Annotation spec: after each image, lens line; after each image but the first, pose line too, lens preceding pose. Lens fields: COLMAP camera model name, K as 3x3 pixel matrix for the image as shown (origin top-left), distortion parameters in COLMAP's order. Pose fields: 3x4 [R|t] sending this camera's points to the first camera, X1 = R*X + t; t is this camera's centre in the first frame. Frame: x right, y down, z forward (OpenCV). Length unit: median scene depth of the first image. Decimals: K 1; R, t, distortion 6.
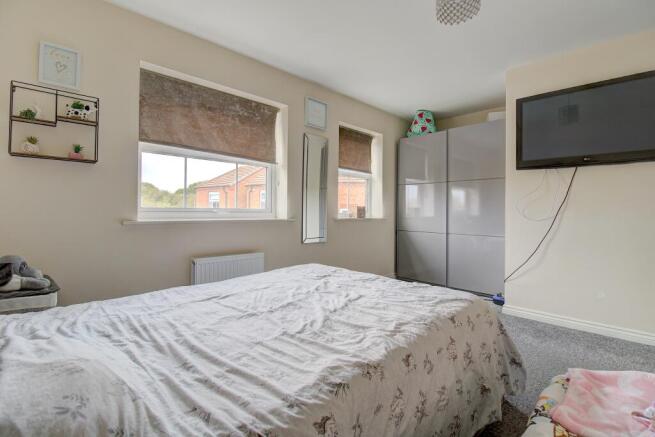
lens RADIAL K [[305.1, 0, 329.8], [0, 305.1, 209.7], [0, 0, 1]] dist [-0.000369, -0.013597]
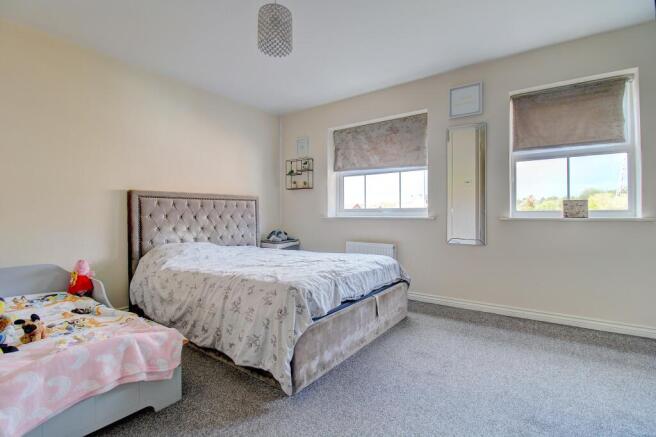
lens RADIAL K [[305.5, 0, 330.3], [0, 305.5, 209.7], [0, 0, 1]] dist [-0.000369, -0.013597]
pose [[0.154752, -0.030163, -0.987493, 1.092579], [0.002790, 0.999543, -0.030094, 0.045816], [0.987949, 0.001902, 0.154766, 0.677272]]
